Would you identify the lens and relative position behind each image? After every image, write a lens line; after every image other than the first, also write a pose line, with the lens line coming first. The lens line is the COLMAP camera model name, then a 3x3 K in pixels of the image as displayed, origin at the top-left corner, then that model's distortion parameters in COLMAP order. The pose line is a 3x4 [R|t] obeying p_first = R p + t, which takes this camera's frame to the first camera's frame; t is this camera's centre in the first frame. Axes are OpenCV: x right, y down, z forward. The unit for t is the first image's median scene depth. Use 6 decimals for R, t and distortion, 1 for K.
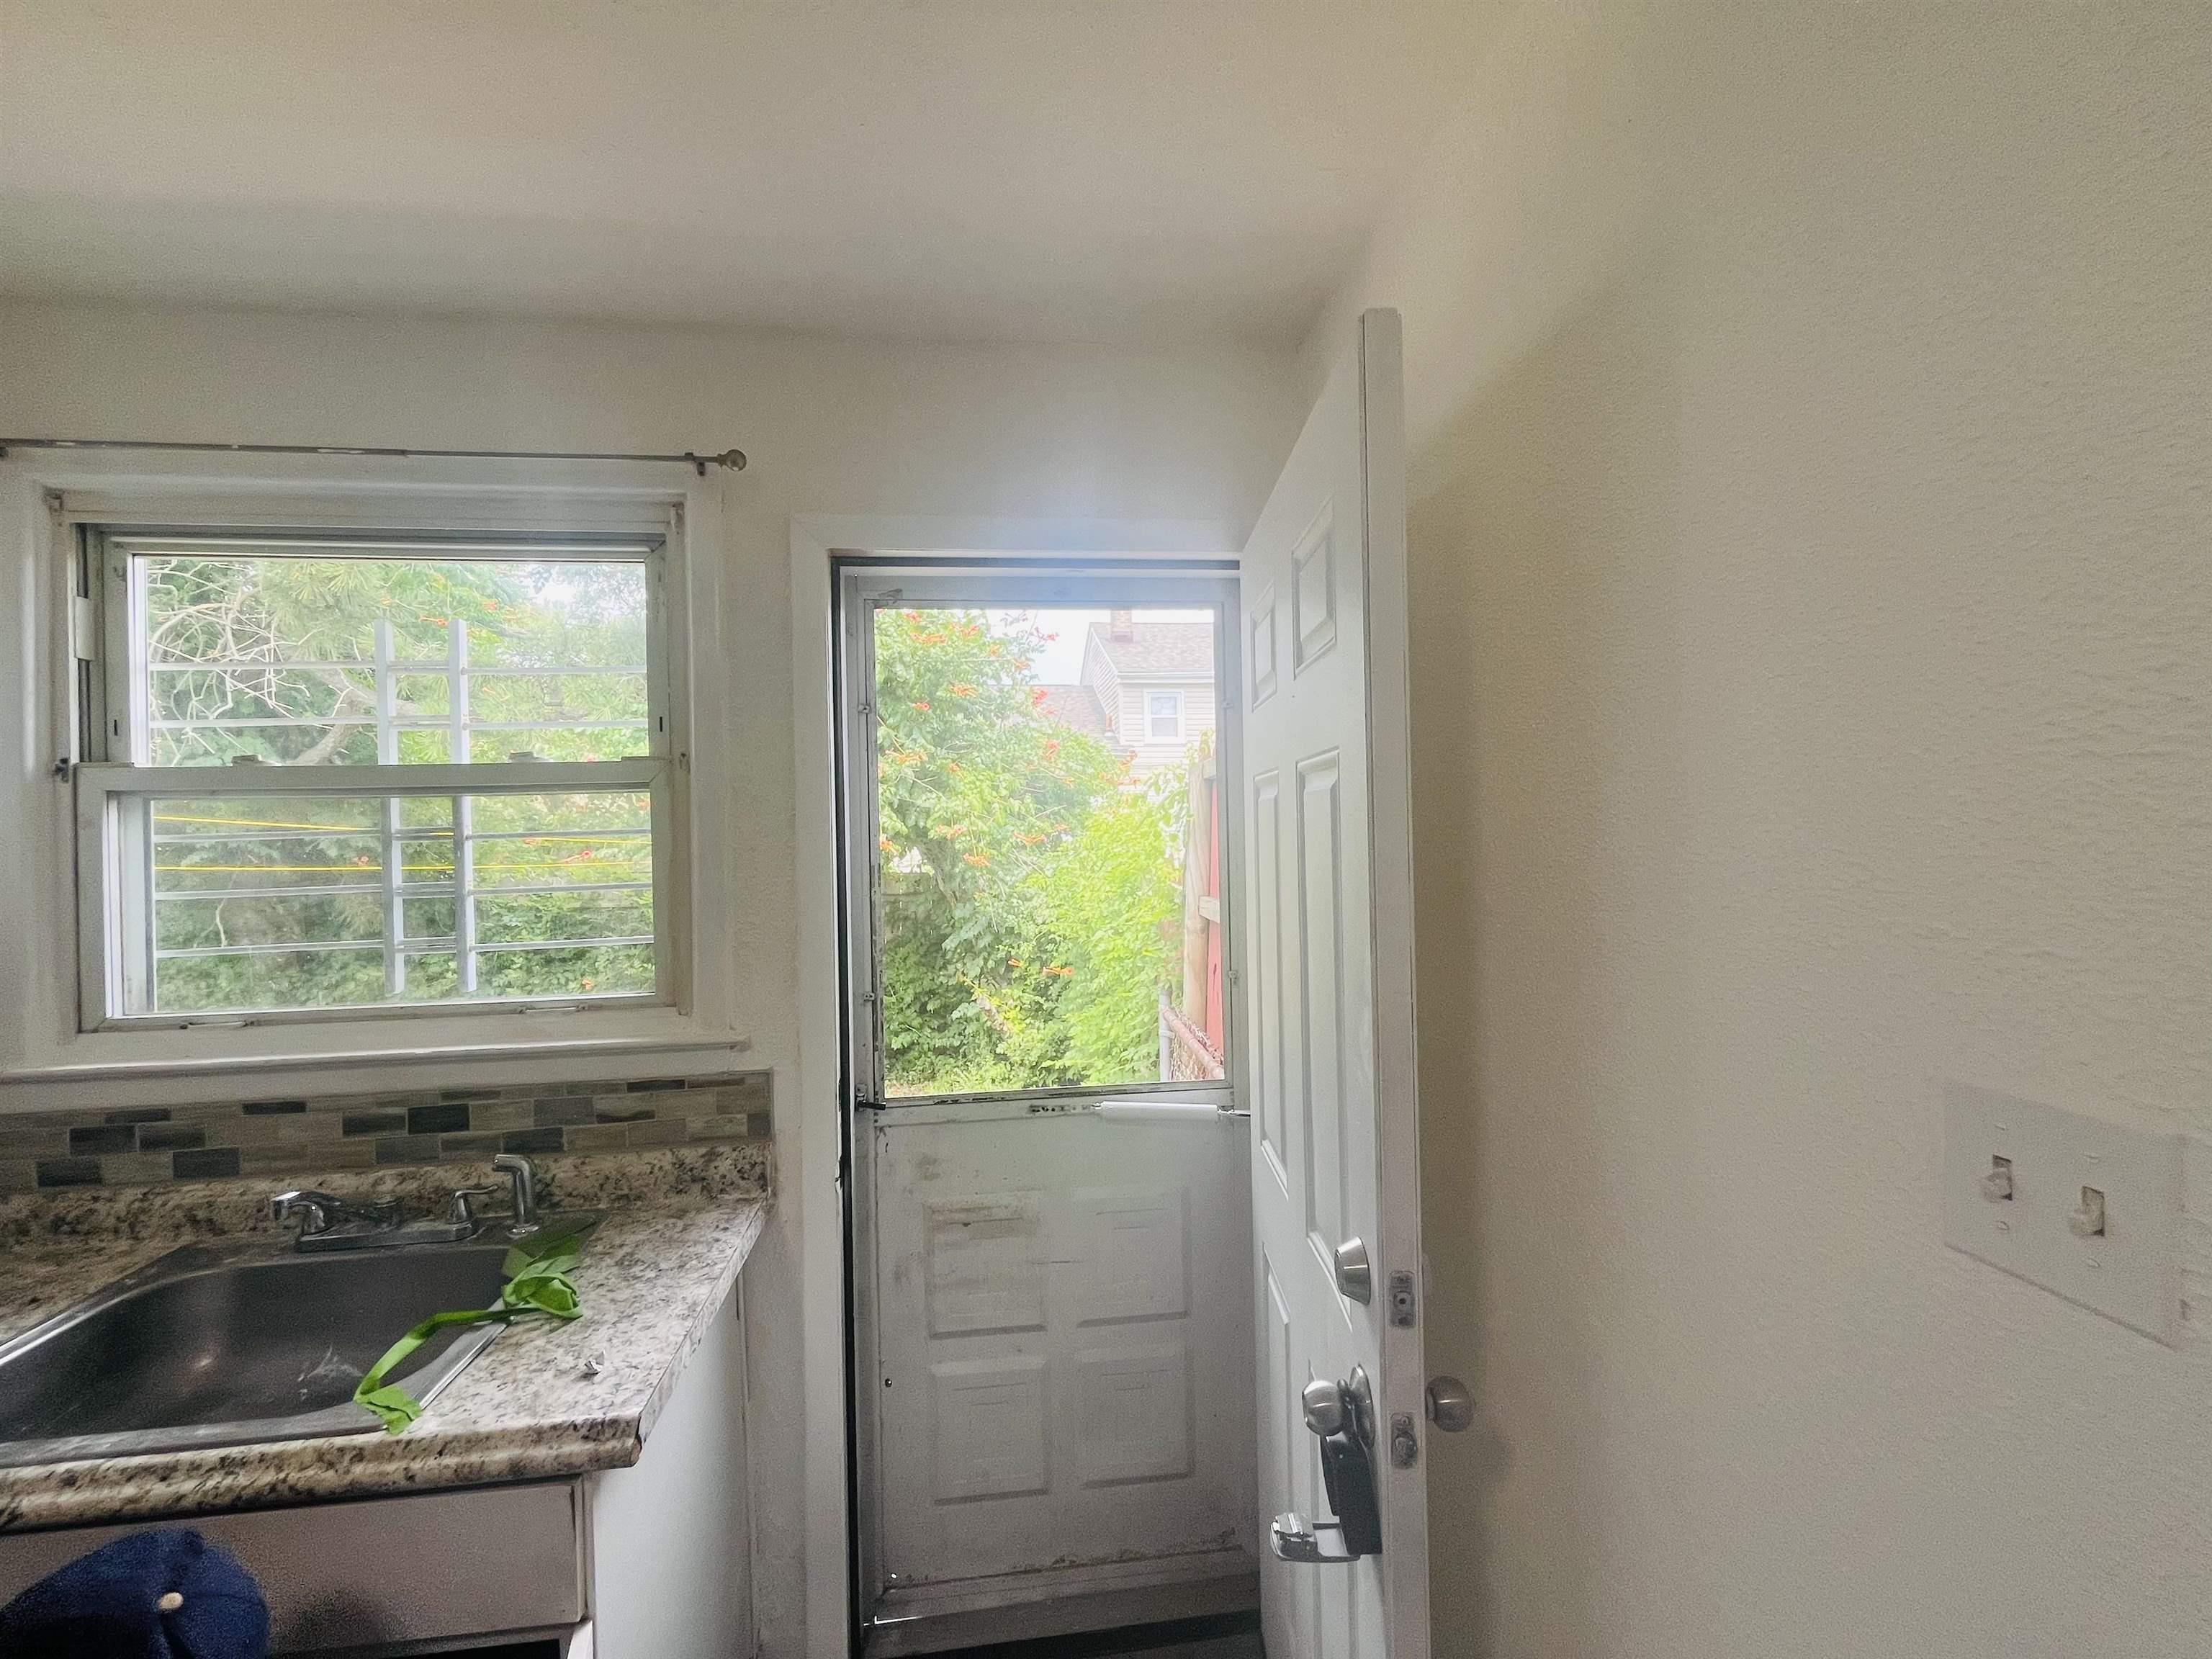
lens RADIAL K [[902.4, 0, 1096.8], [0, 902.4, 823.6], [0, 0, 1]] dist [-0.002462, 0.000093]
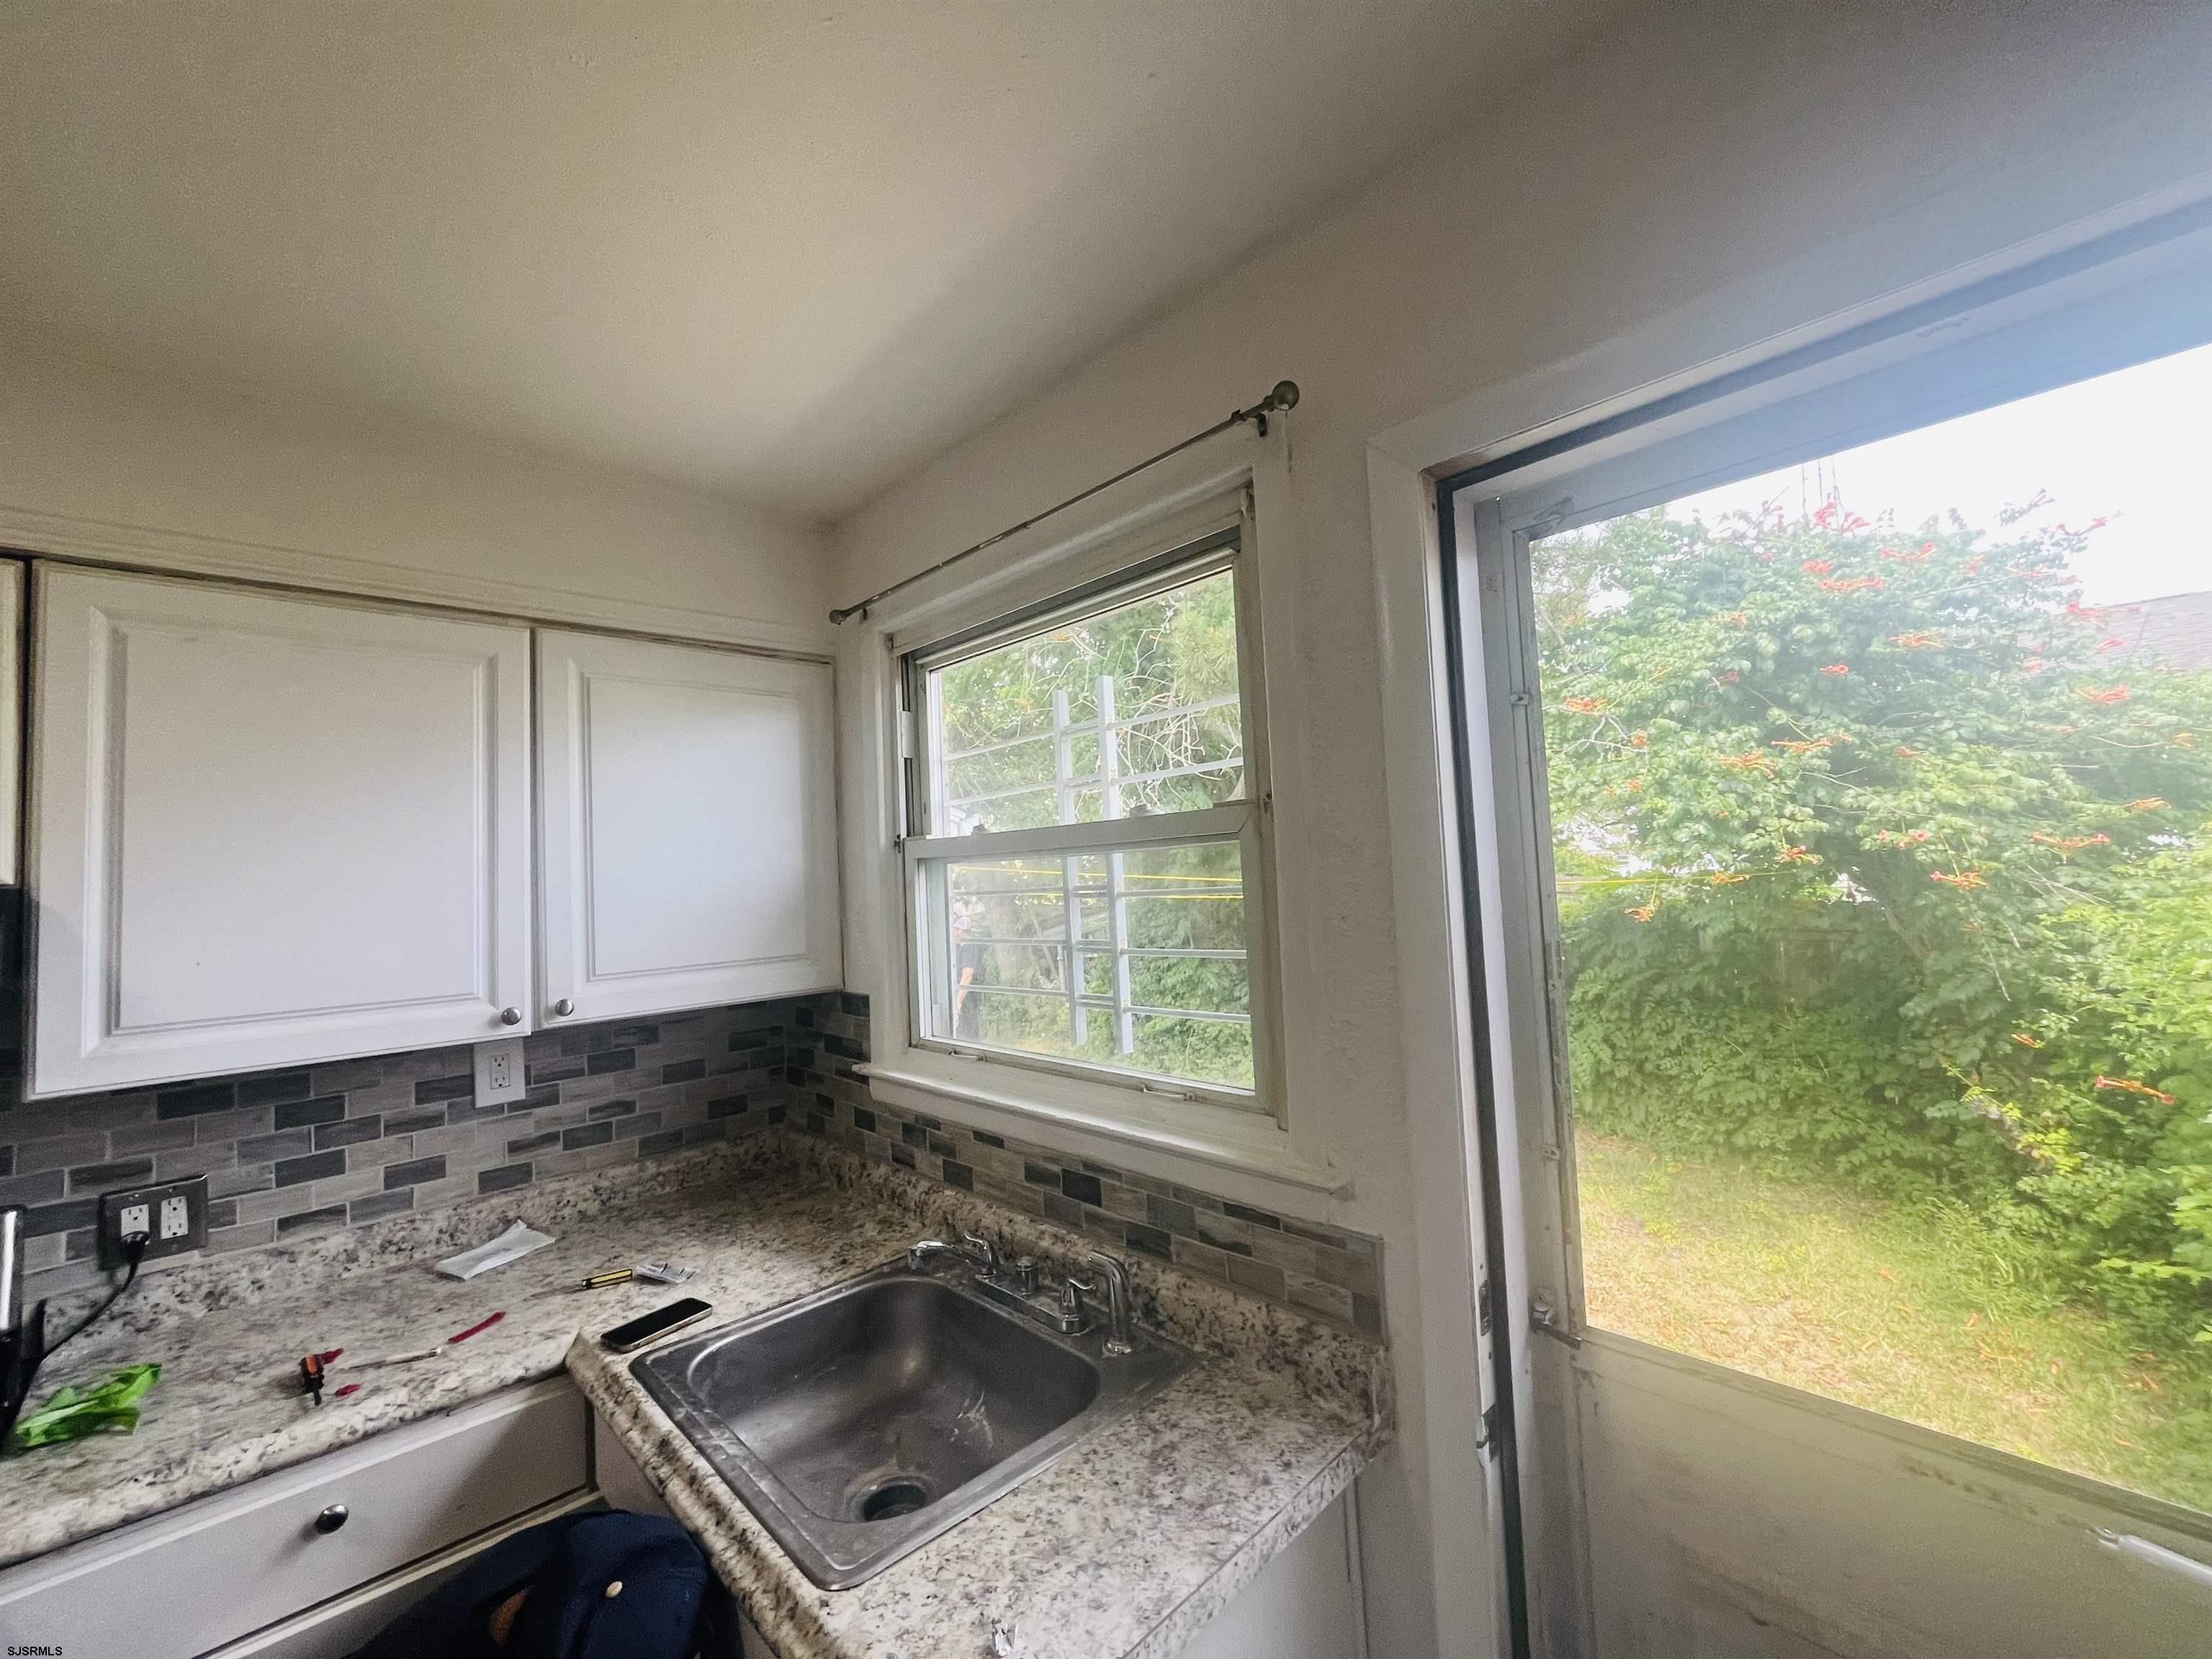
lens RADIAL K [[902.4, 0, 1101.3], [0, 902.4, 824.5], [0, 0, 1]] dist [-0.002462, 0.000093]
pose [[0.600003, -0.049018, -0.798495, 0.082894], [0.037570, 0.998746, -0.033080, -0.031928], [0.799115, -0.010151, 0.601092, 0.427949]]
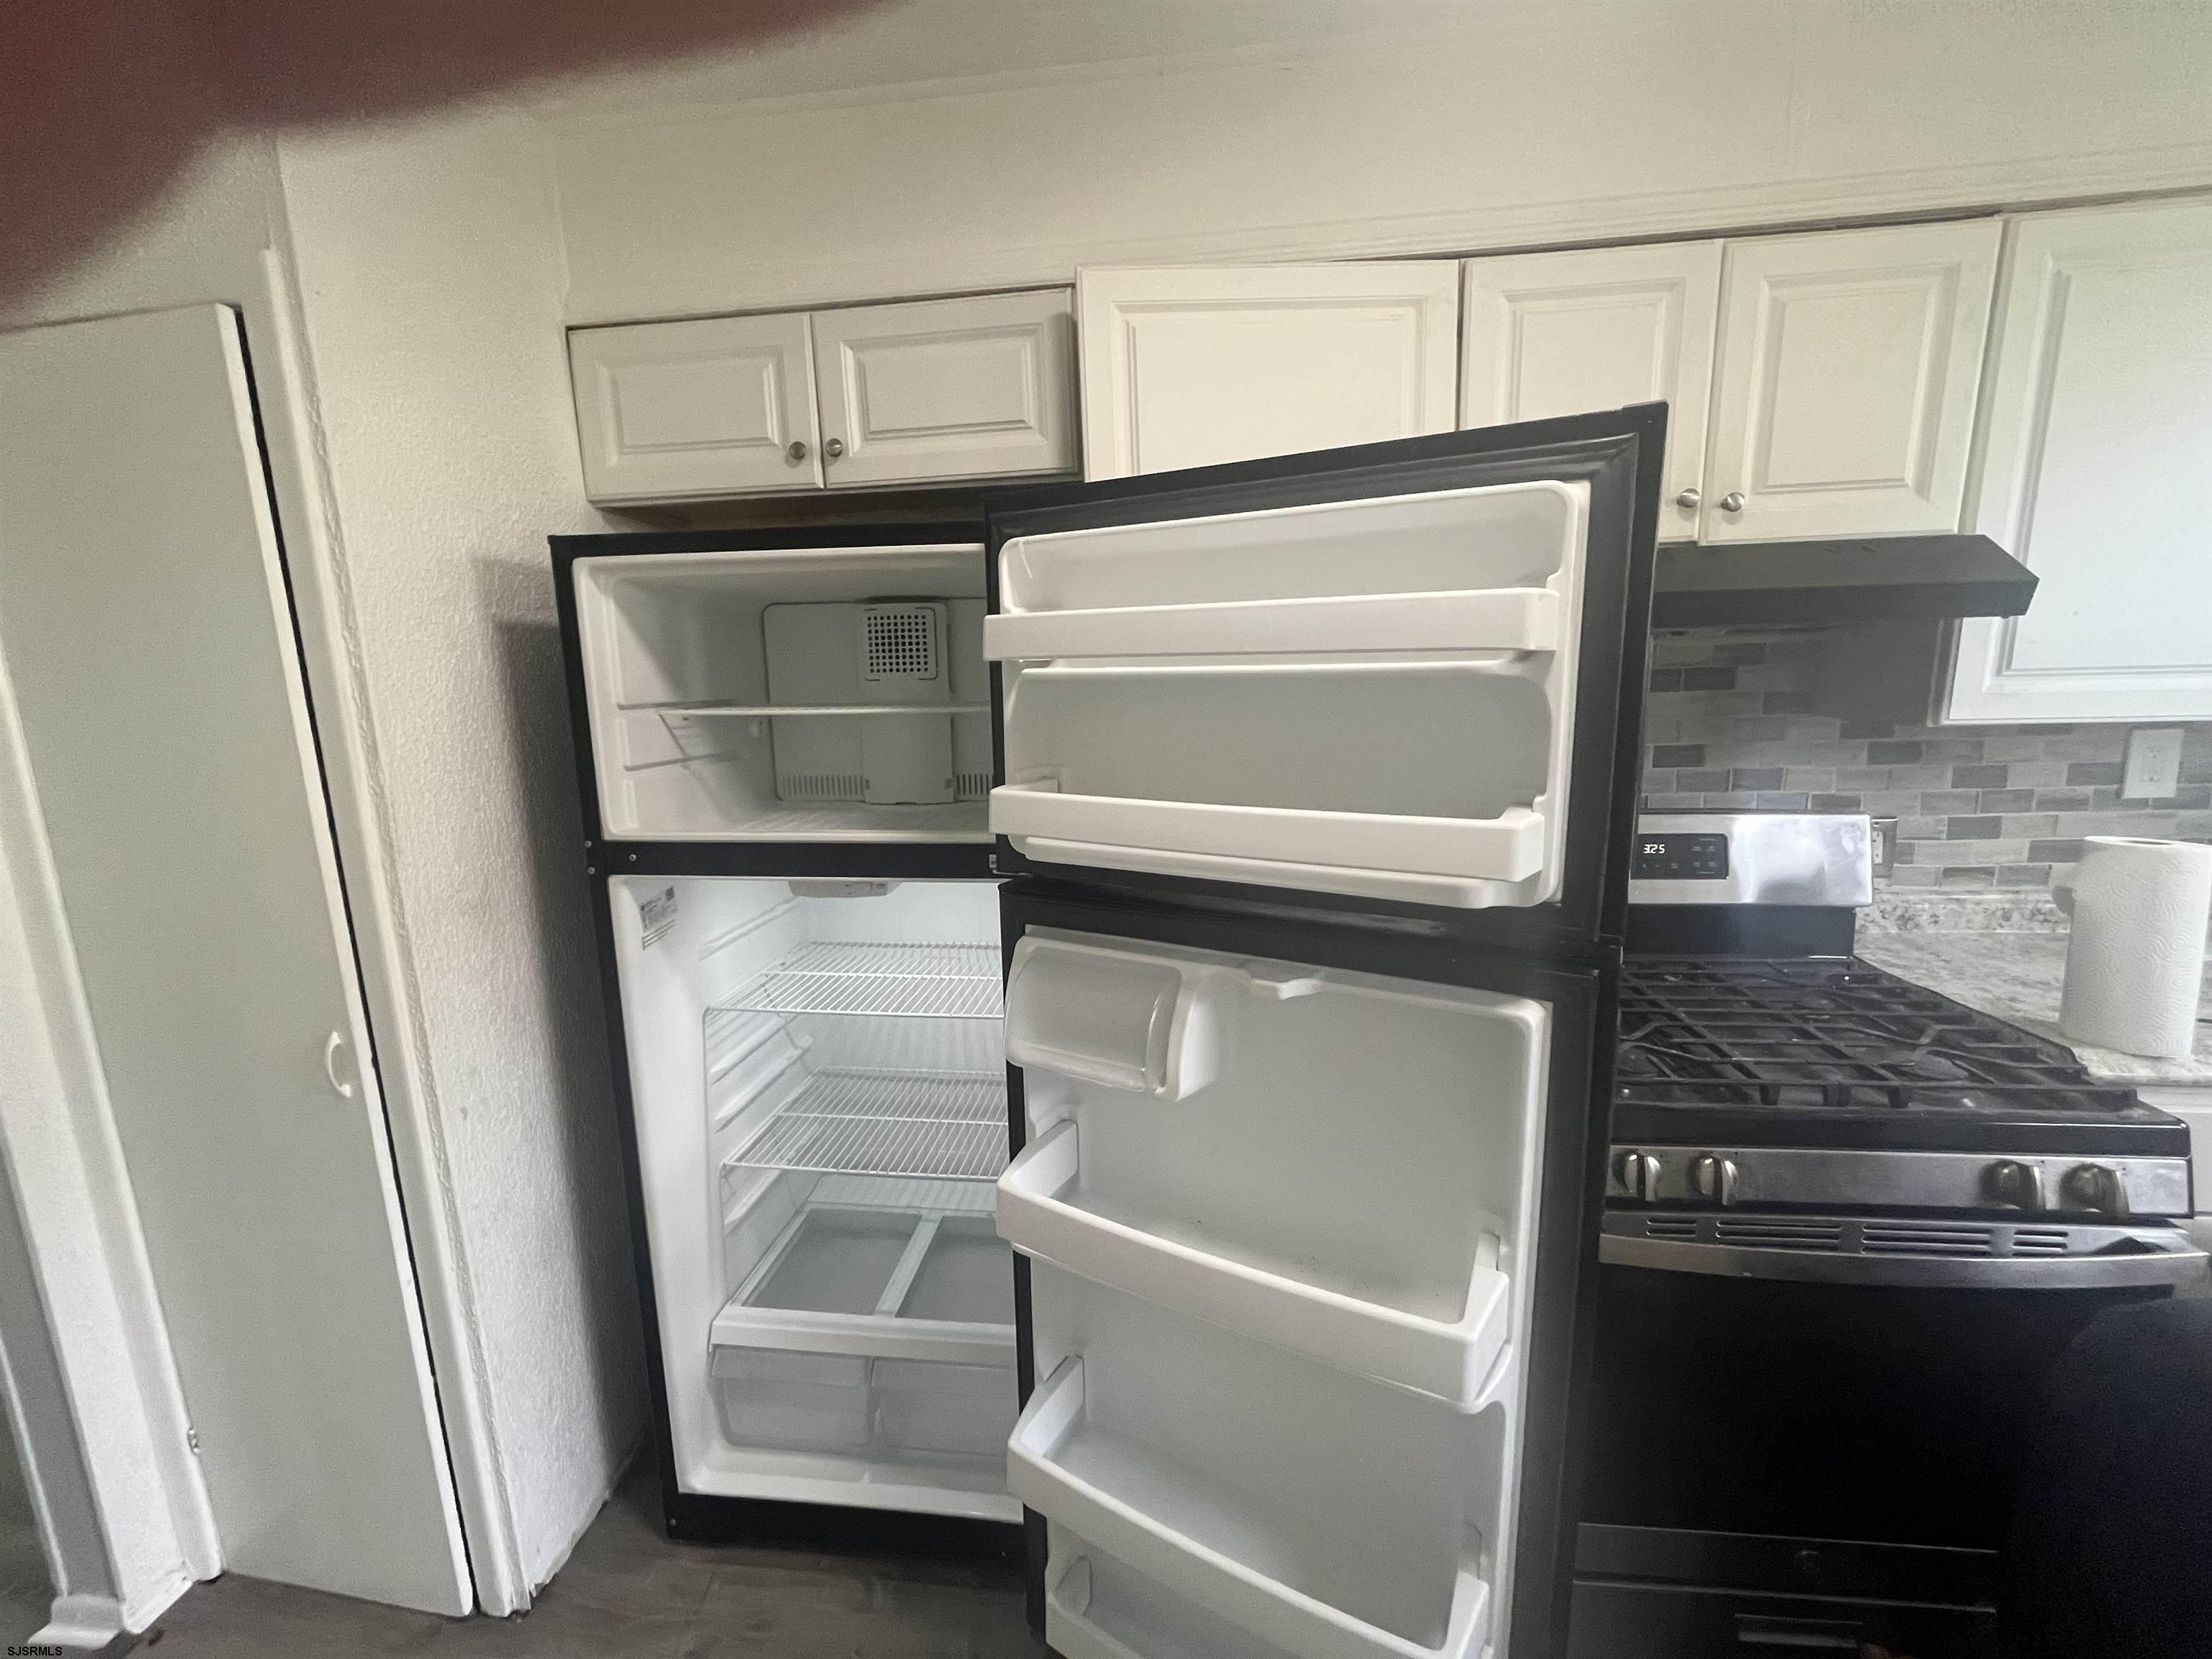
lens RADIAL K [[902.4, 0, 1100.1], [0, 902.4, 823.2], [0, 0, 1]] dist [-0.002462, 0.000093]
pose [[-0.234557, 0.196922, -0.951948, -0.007558], [0.041241, 0.980401, 0.192646, 0.033284], [0.971227, 0.005927, -0.238081, -0.496774]]
